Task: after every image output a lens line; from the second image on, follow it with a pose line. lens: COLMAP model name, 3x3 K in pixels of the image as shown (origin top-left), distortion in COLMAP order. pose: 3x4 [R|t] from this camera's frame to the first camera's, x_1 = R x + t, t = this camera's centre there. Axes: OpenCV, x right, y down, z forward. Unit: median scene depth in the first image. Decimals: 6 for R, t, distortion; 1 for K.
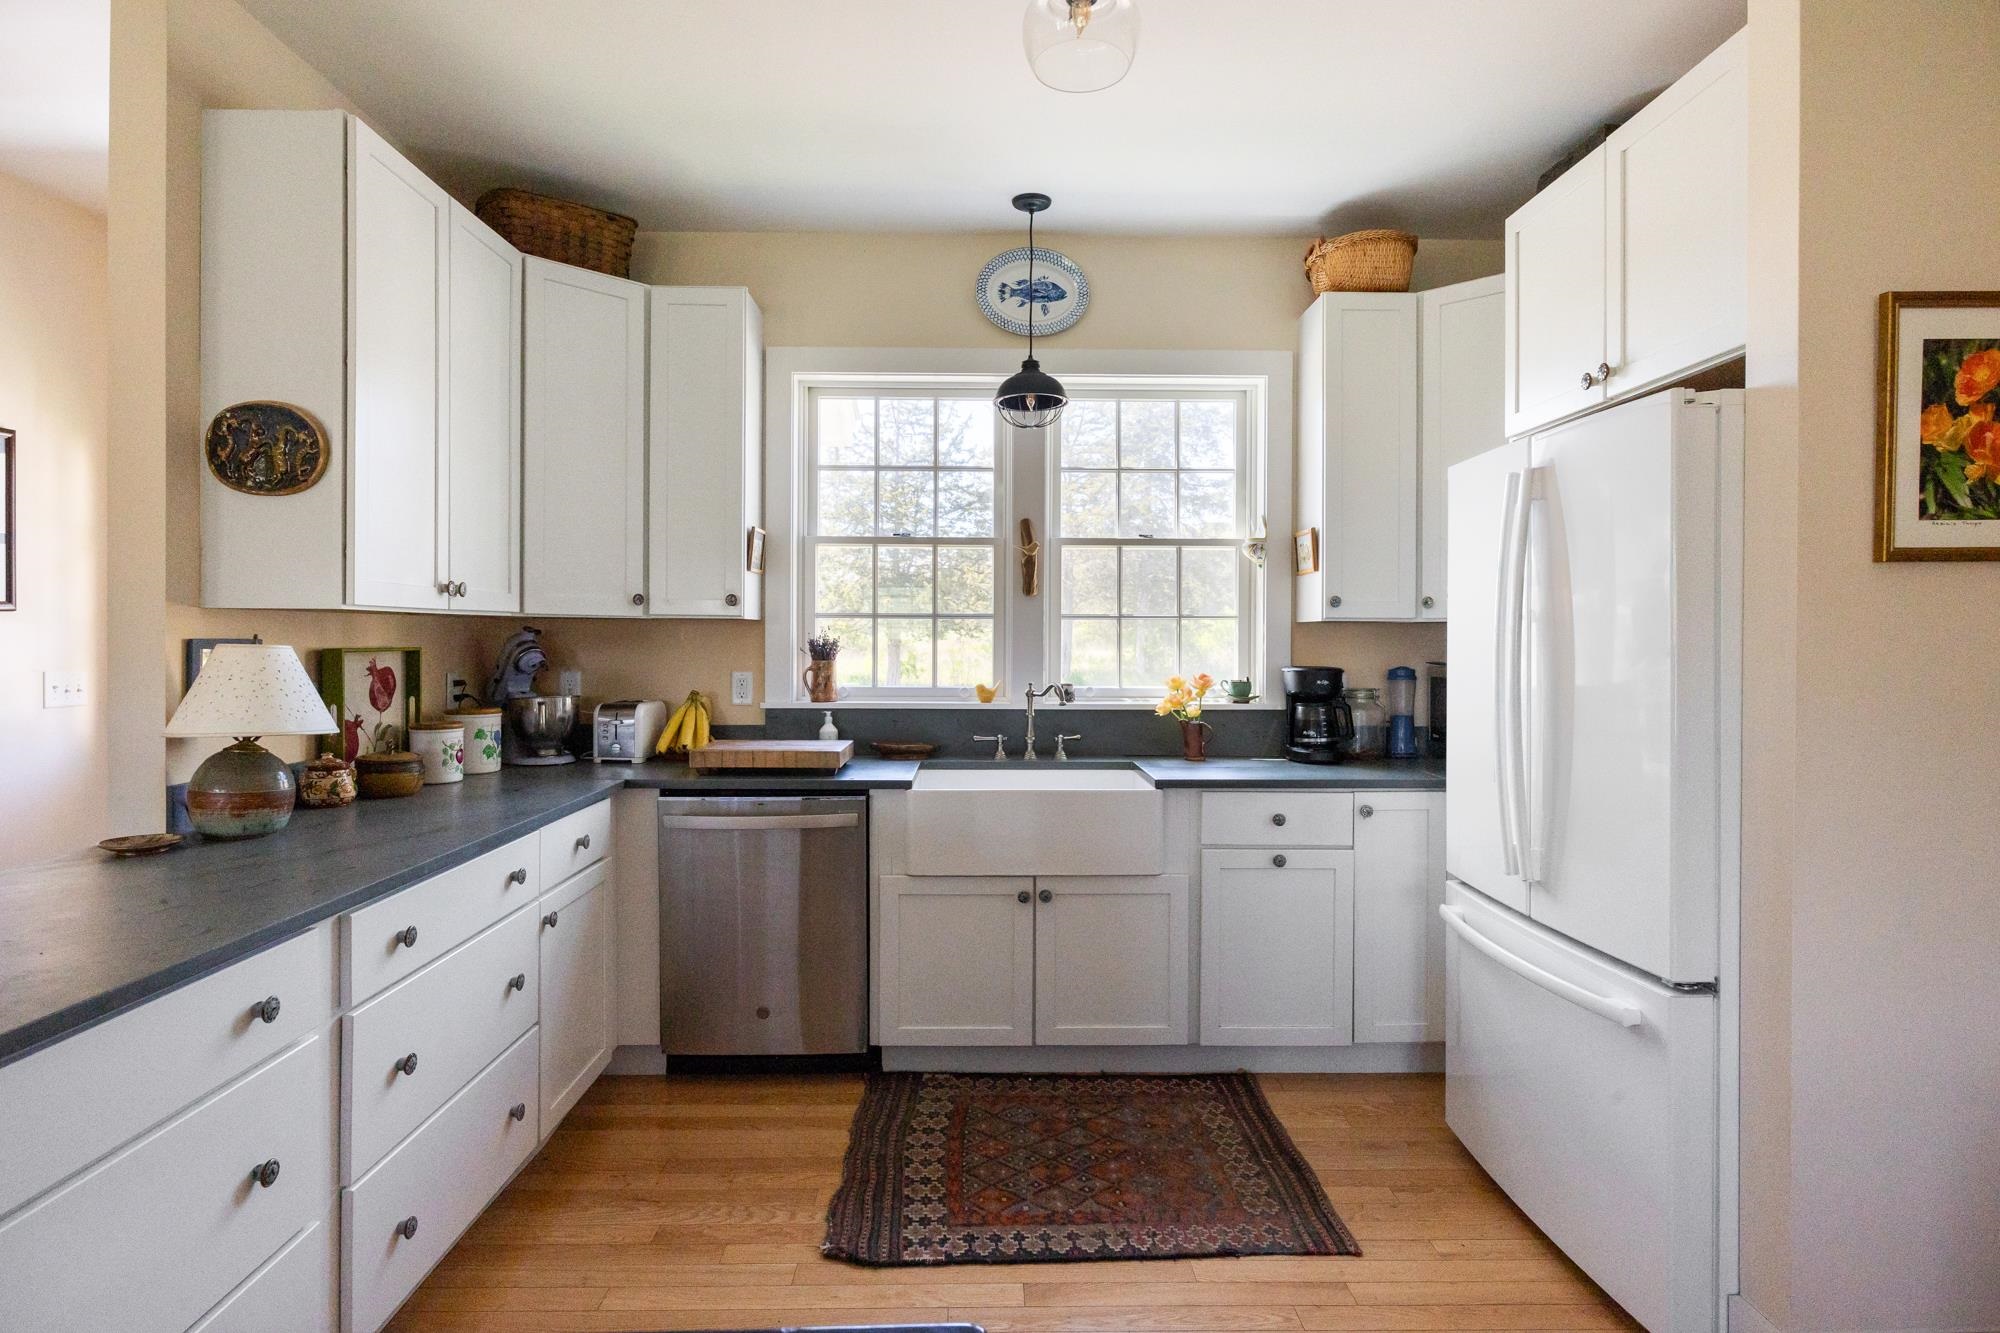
lens RADIAL K [[1051.5, 0, 1000.2], [0, 1051.5, 648.2], [0, 0, 1]] dist [0.001343, 0.000287]
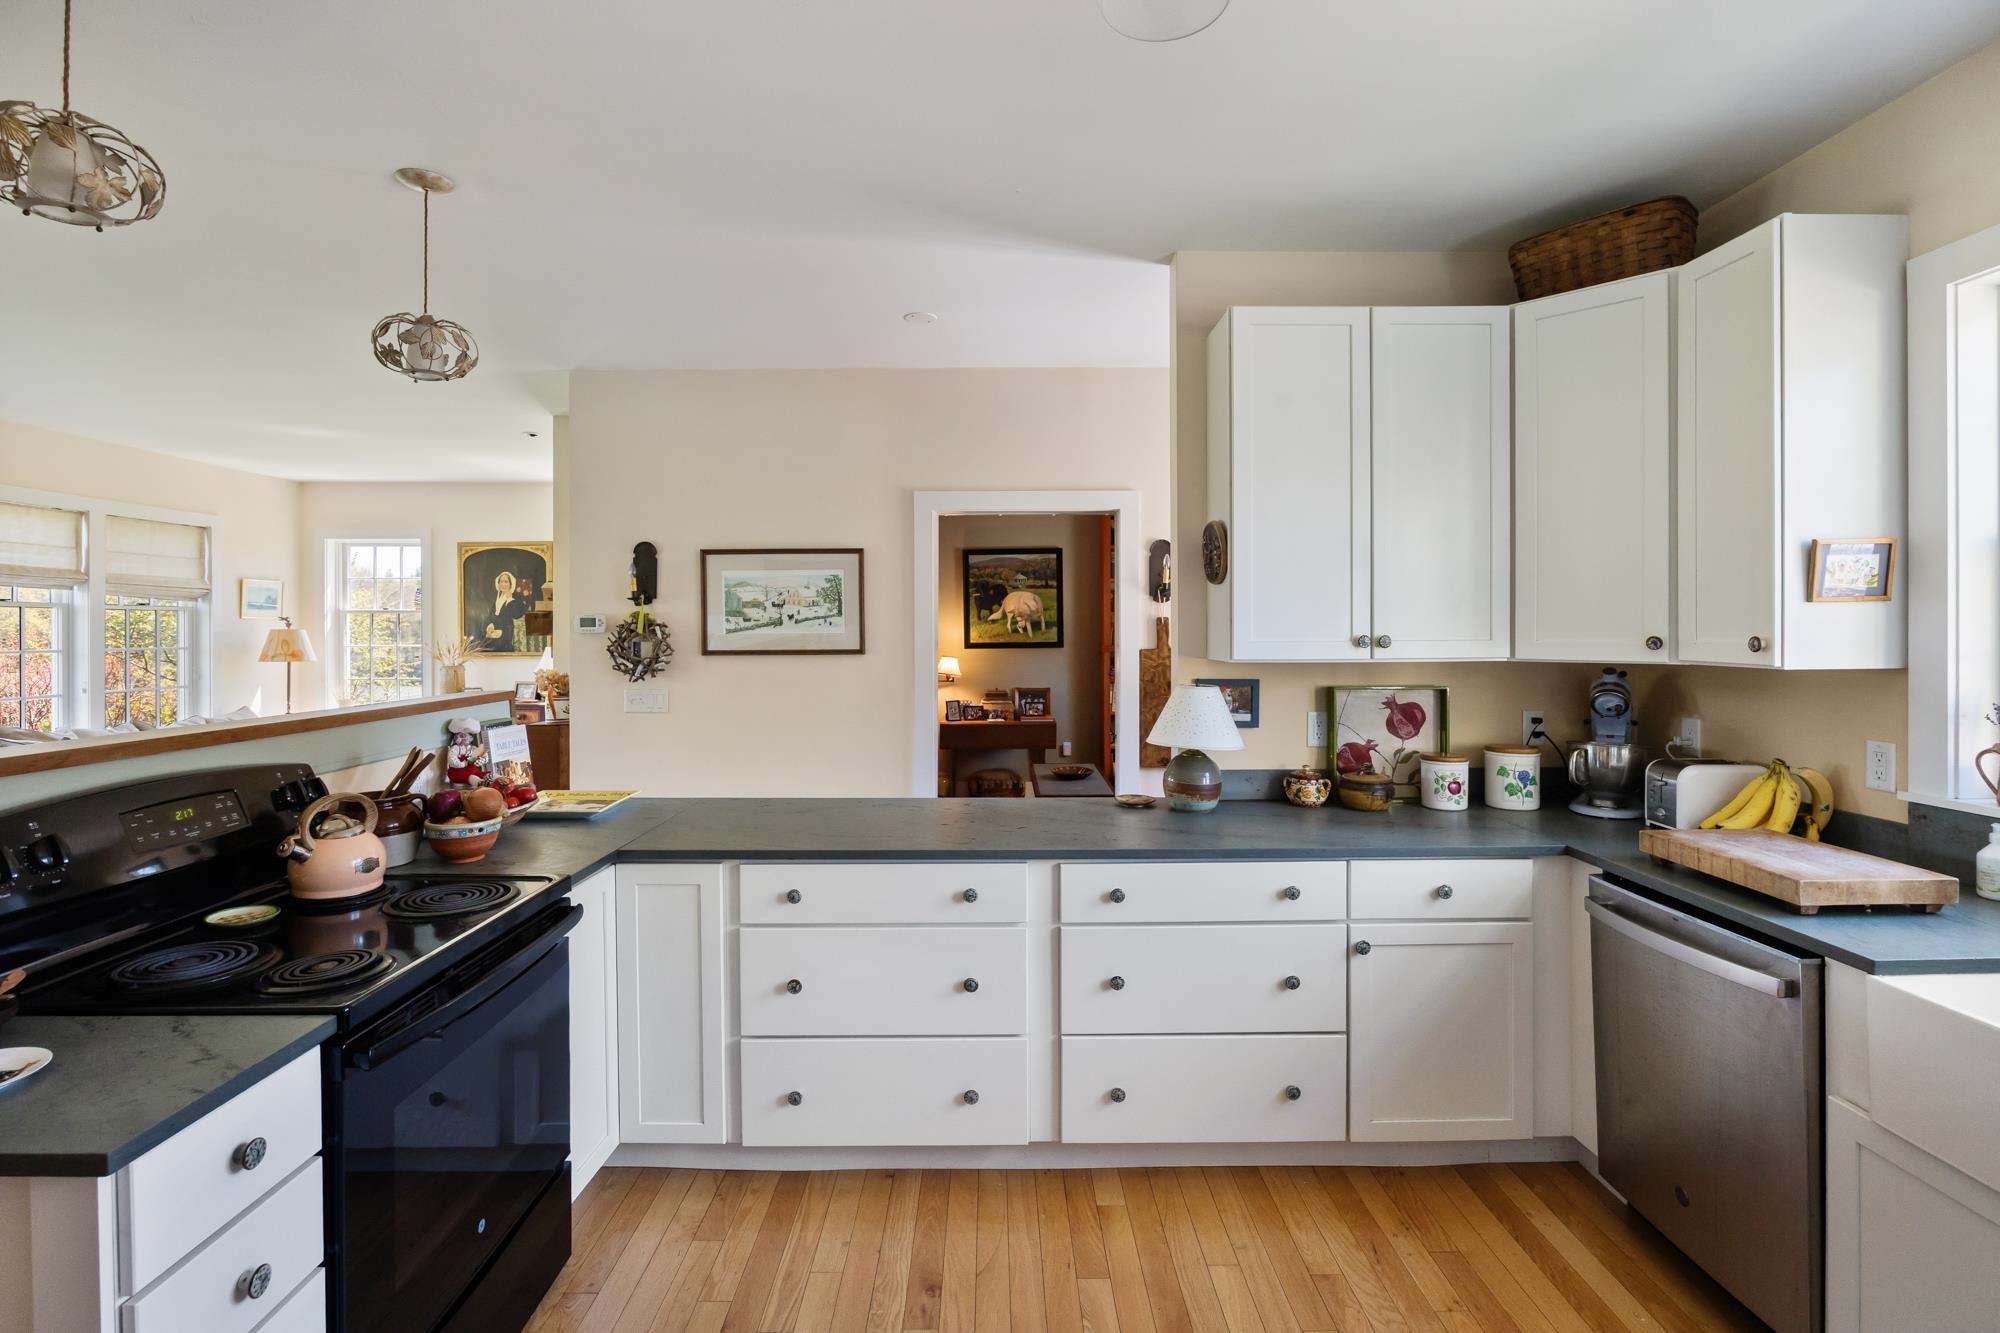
lens RADIAL K [[922.4, 0, 999.2], [0, 922.4, 631.0], [0, 0, 1]] dist [-0.006075, -0.000414]
pose [[-0.000500, -0.000657, -1.000000, 0.448370], [-0.007592, 0.999971, -0.000653, -0.057115], [0.999971, 0.007592, -0.000505, 0.521471]]
